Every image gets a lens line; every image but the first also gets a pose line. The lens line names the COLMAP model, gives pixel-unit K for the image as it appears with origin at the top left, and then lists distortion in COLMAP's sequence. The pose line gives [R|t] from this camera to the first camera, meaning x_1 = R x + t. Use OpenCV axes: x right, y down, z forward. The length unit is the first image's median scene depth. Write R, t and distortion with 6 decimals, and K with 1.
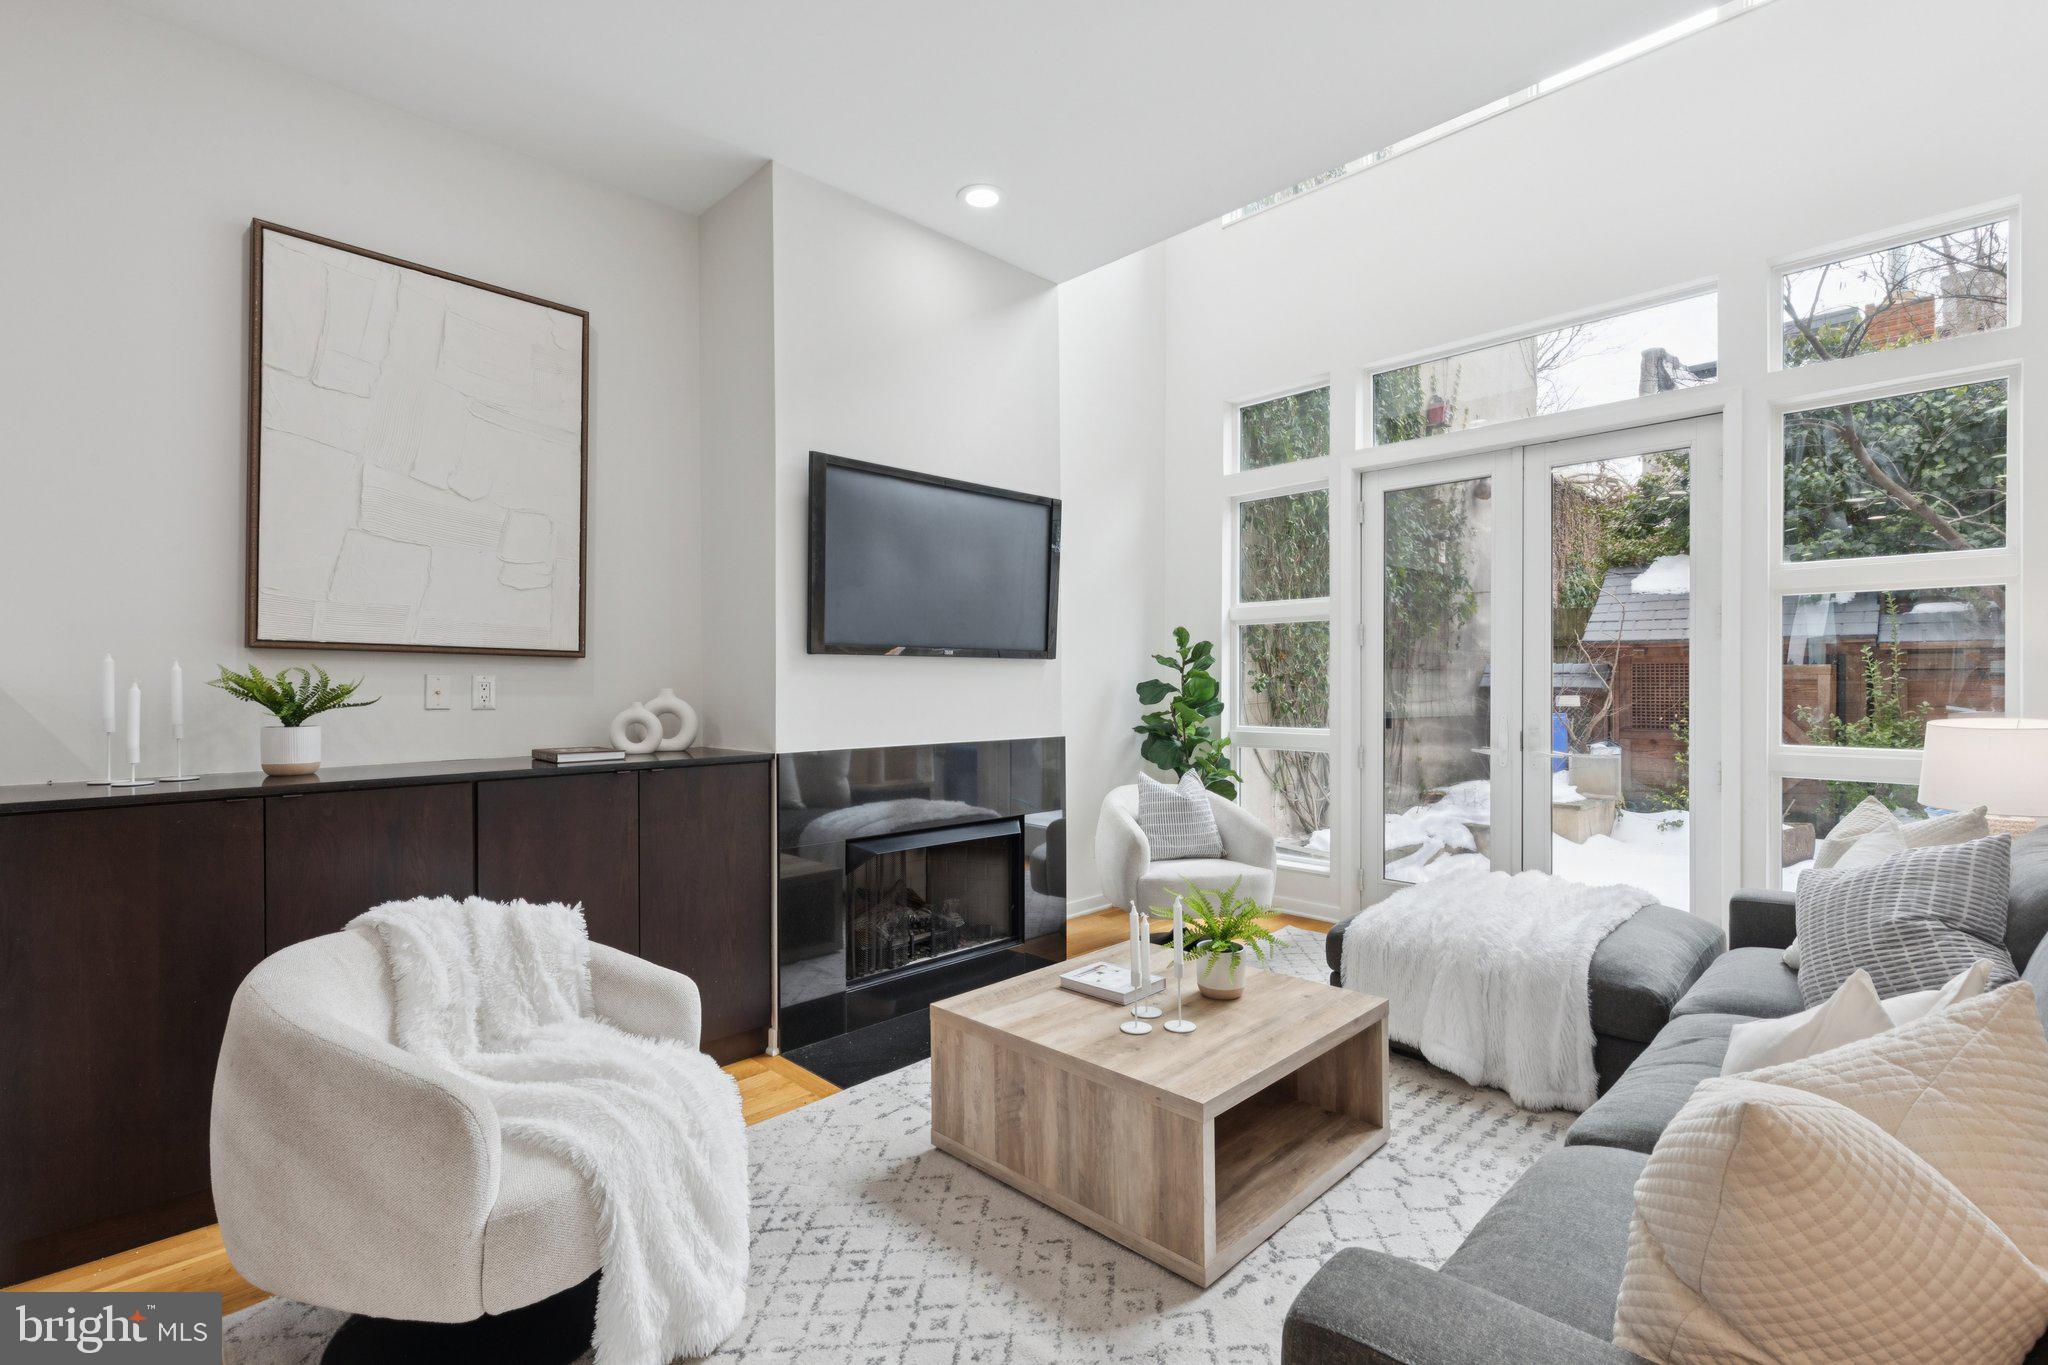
lens RADIAL K [[932.6, 0, 1062.3], [0, 932.6, 683.9], [0, 0, 1]] dist [0.008065, -0.001769]
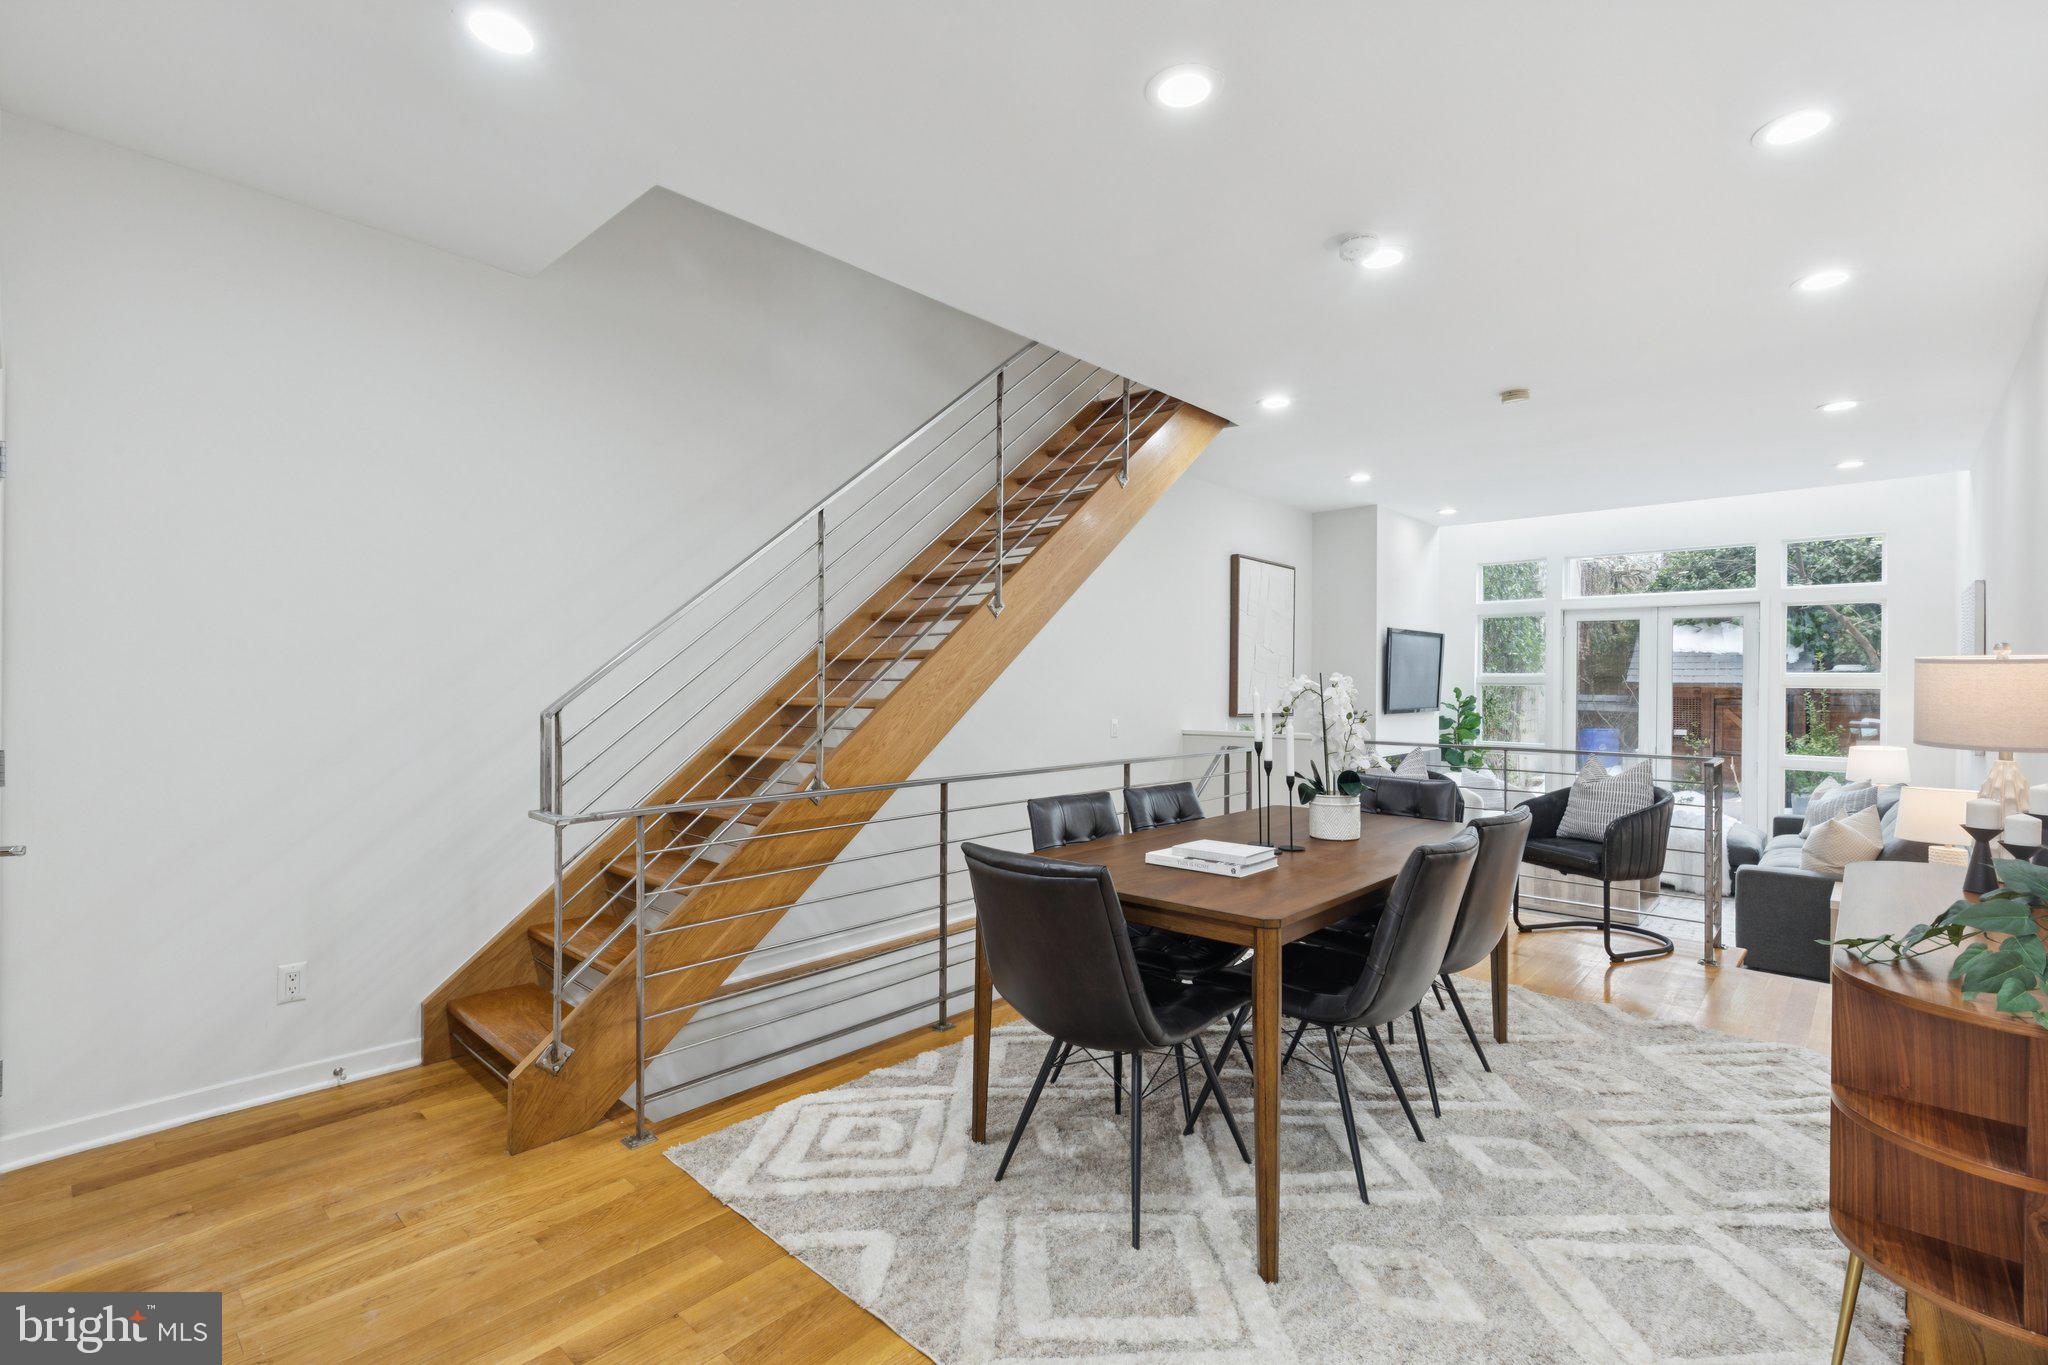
lens RADIAL K [[932.6, 0, 1053.8], [0, 932.6, 678.5], [0, 0, 1]] dist [0.008065, -0.001769]
pose [[0.998531, 0.007042, 0.053715, -1.074240], [-0.006945, 0.999974, -0.001990, -0.099062], [-0.053728, 0.001614, 0.998554, -1.114047]]
